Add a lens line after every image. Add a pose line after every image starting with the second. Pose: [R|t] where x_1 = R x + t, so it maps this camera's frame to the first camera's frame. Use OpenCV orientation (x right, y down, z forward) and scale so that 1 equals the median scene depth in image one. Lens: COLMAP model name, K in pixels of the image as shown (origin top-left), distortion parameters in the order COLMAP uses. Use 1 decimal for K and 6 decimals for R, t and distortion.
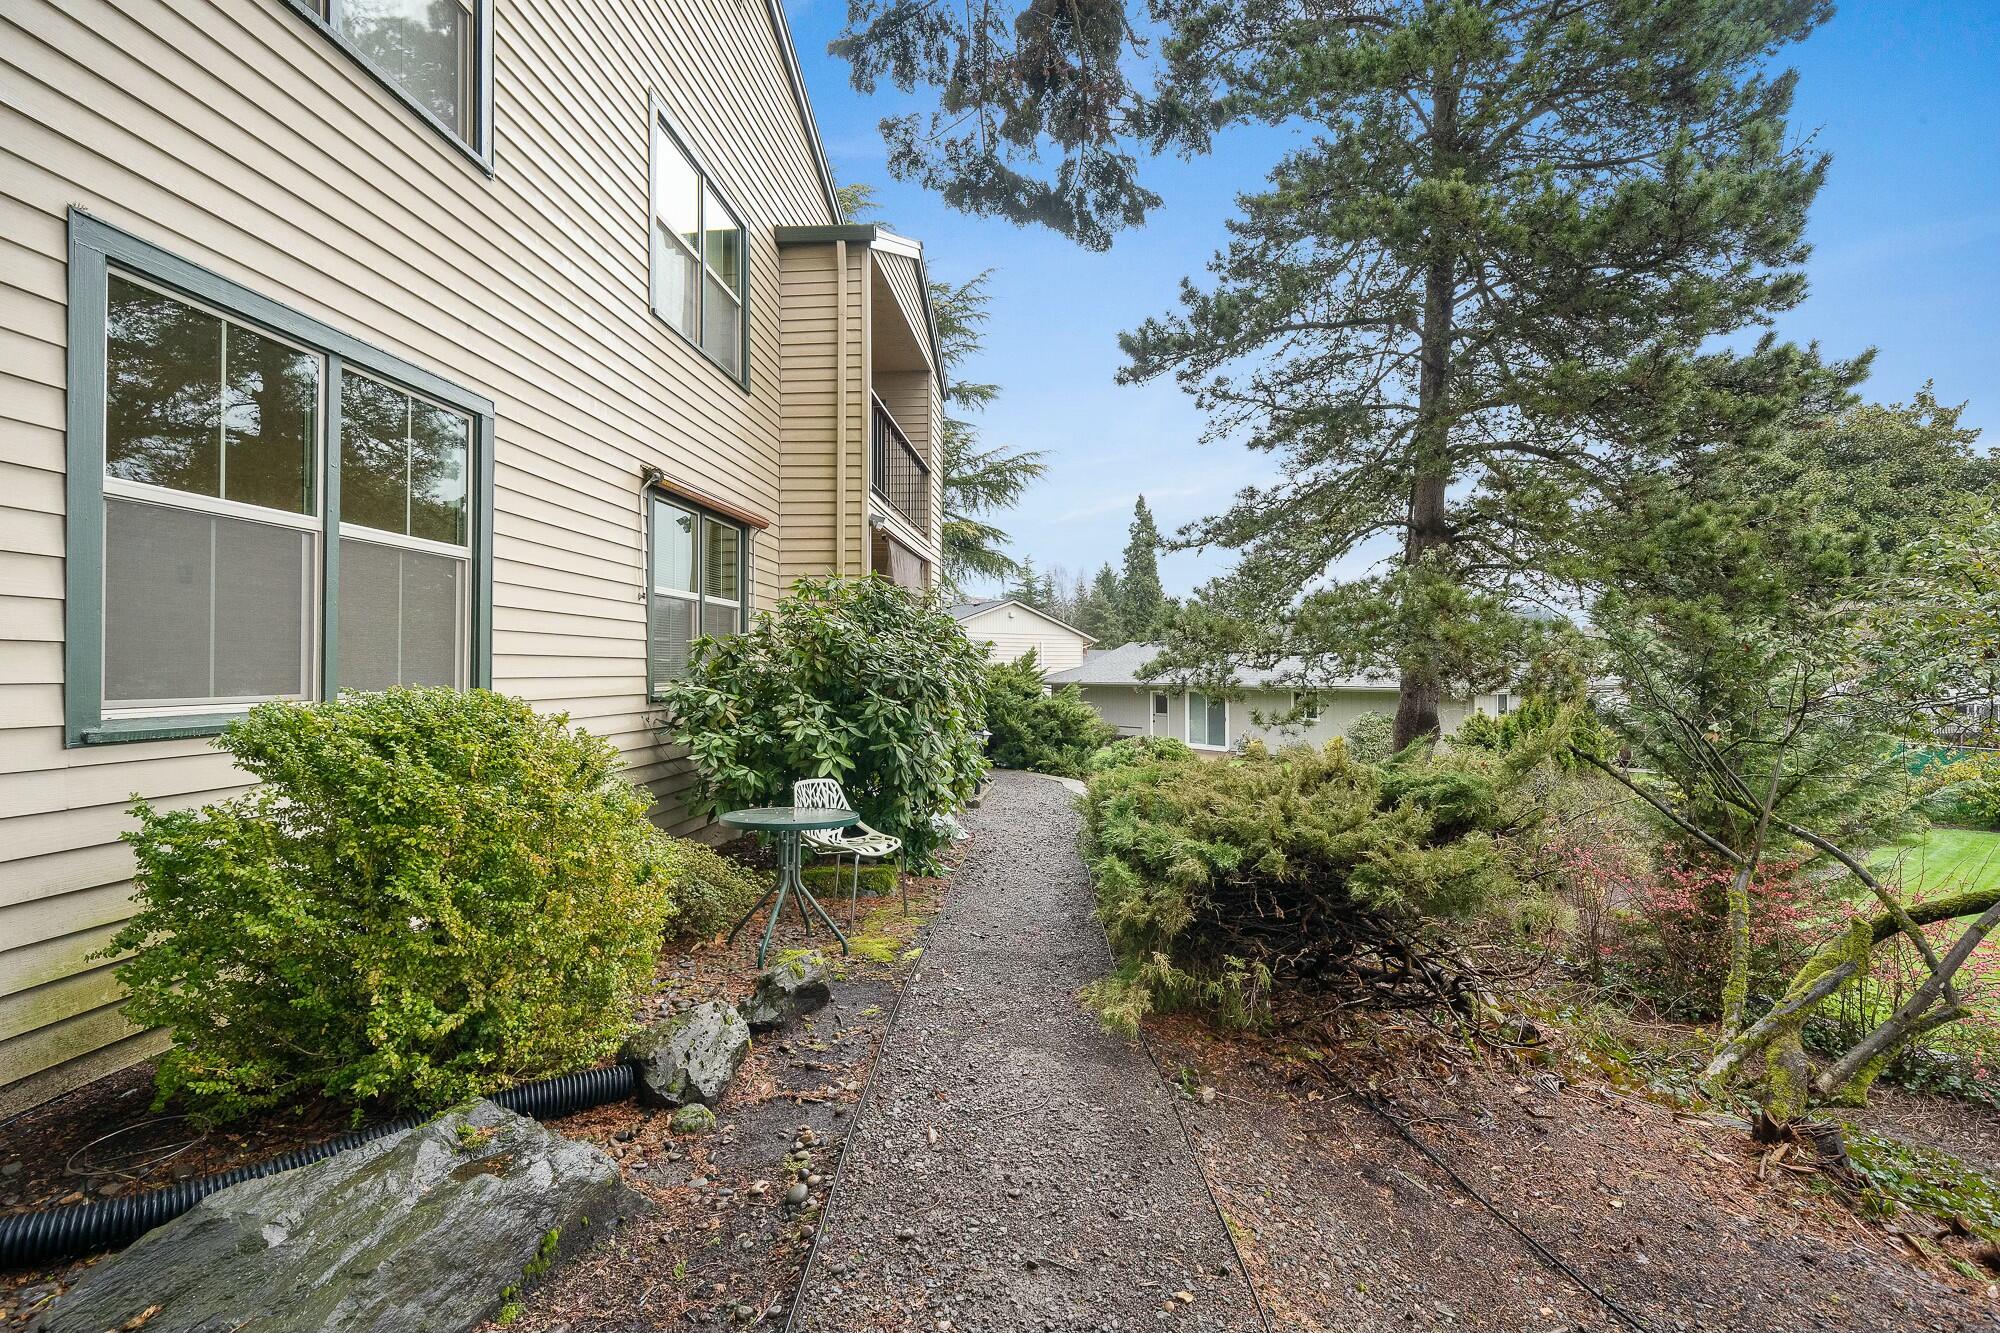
lens RADIAL K [[877.6, 0, 999.4], [0, 877.6, 666.9], [0, 0, 1]] dist [0.000434, 0.000018]
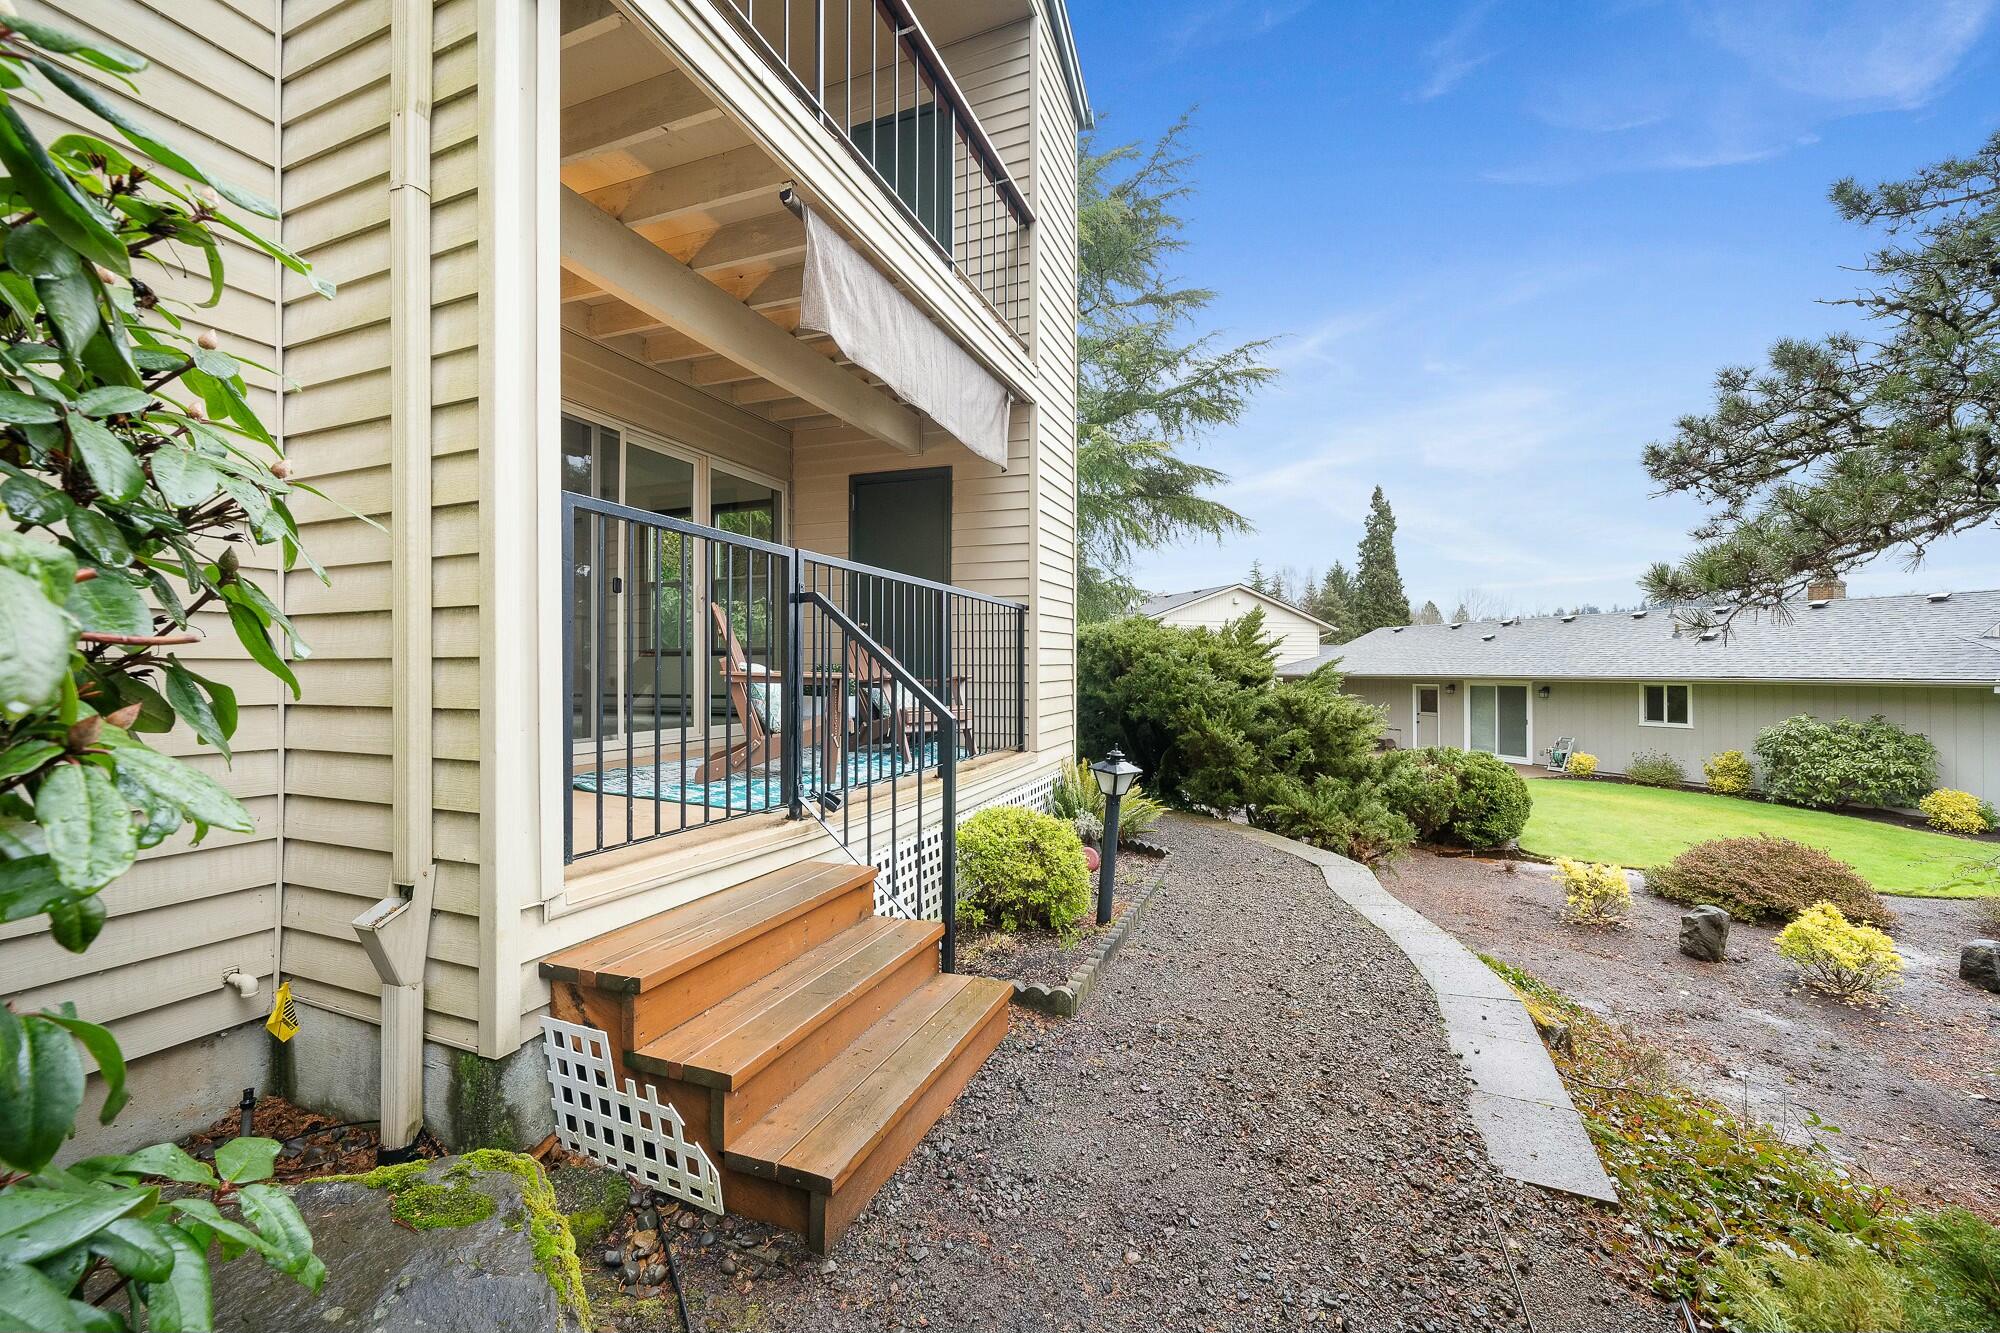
lens RADIAL K [[755.7, 0, 1007.0], [0, 755.7, 669.7], [0, 0, 1]] dist [-0.002049, -0.000067]
pose [[0.959116, 0.002285, -0.283004, 0.016117], [-0.000590, 0.999981, 0.006073, 0.016306], [0.283012, -0.005658, 0.959100, 0.367168]]
